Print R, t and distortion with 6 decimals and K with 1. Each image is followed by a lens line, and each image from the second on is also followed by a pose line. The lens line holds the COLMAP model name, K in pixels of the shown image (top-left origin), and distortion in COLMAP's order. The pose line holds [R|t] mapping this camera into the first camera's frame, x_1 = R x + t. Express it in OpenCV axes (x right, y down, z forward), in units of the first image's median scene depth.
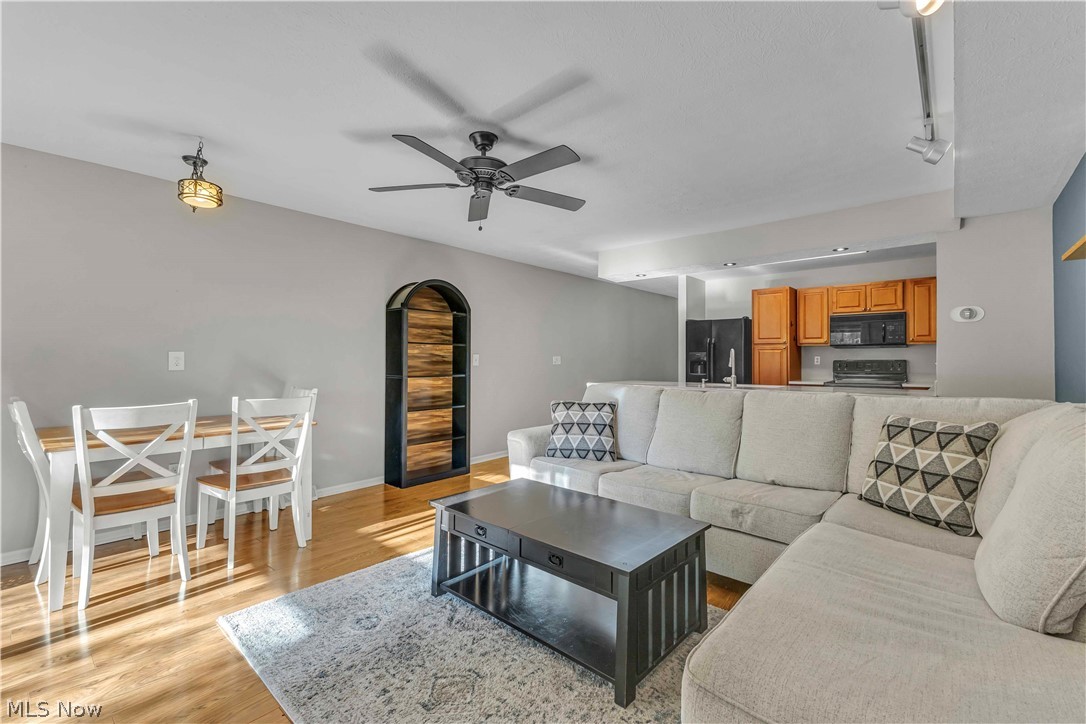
lens RADIAL K [[470.5, 0, 538.7], [0, 470.5, 357.7], [0, 0, 1]] dist [0.008670, -0.001502]
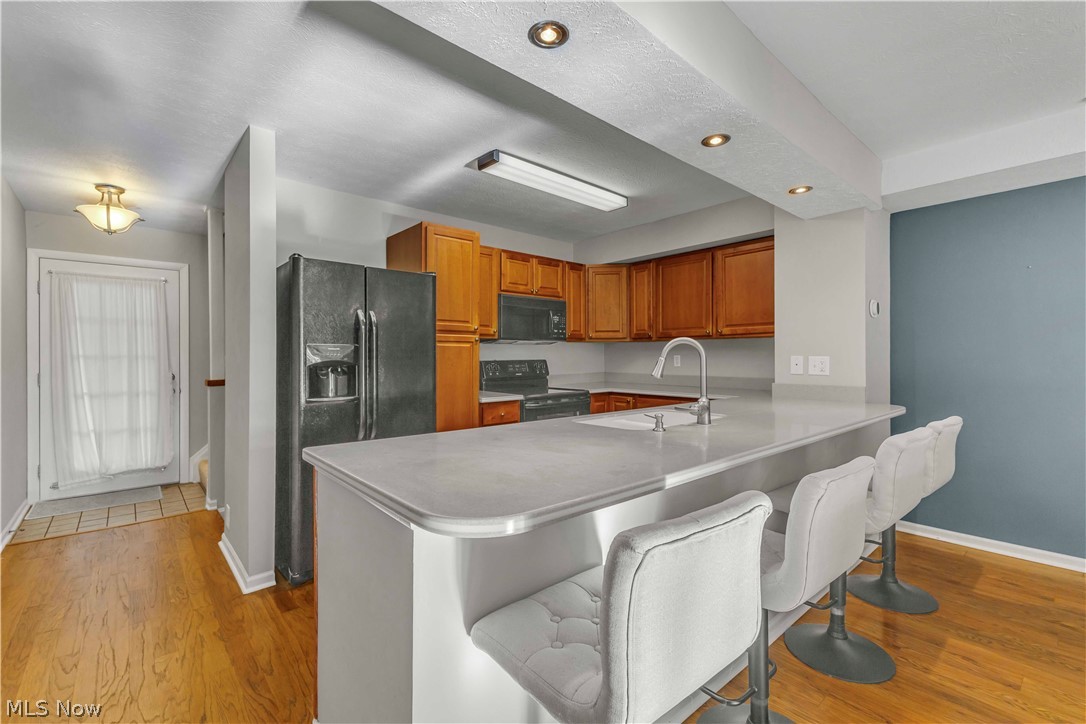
lens RADIAL K [[470.5, 0, 545.2], [0, 470.5, 357.5], [0, 0, 1]] dist [0.008670, -0.001502]
pose [[0.126221, -0.004069, 0.991994, -0.038961], [-0.002074, 0.999988, 0.004366, -0.001928], [-0.992000, -0.002608, 0.126211, 1.051136]]
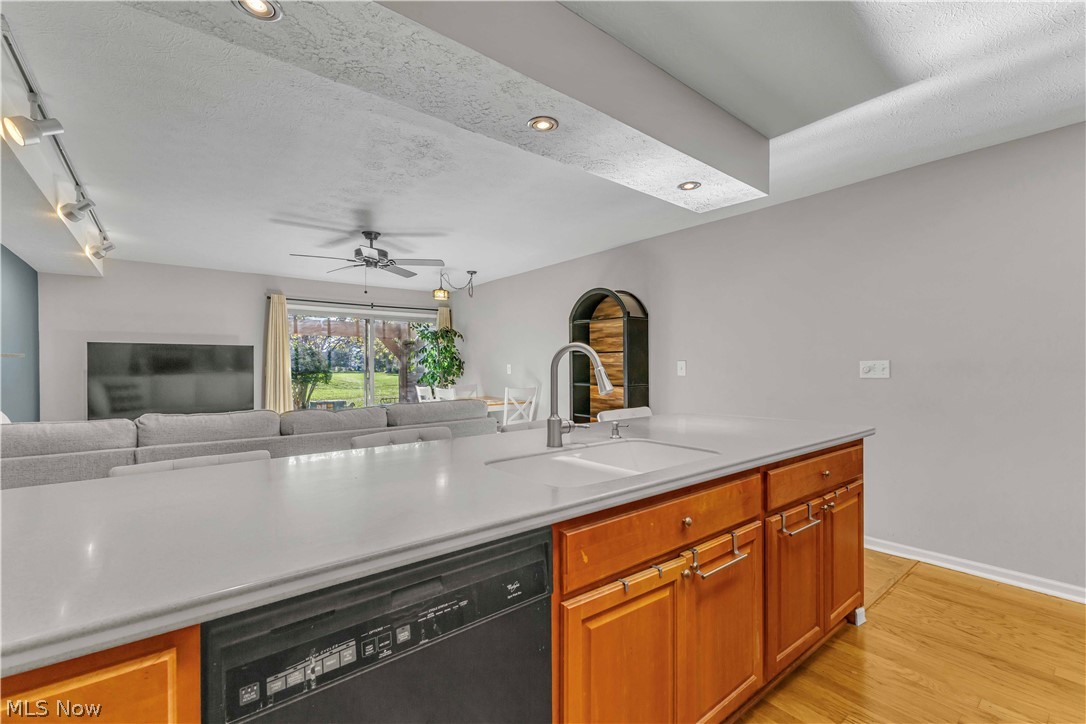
lens RADIAL K [[470.5, 0, 547.7], [0, 470.5, 360.5], [0, 0, 1]] dist [0.008670, -0.001502]
pose [[-0.168612, -0.013607, -0.985589, 0.740929], [0.012534, 0.999794, -0.015947, 0.000915], [0.985603, -0.015043, -0.168407, 1.019552]]
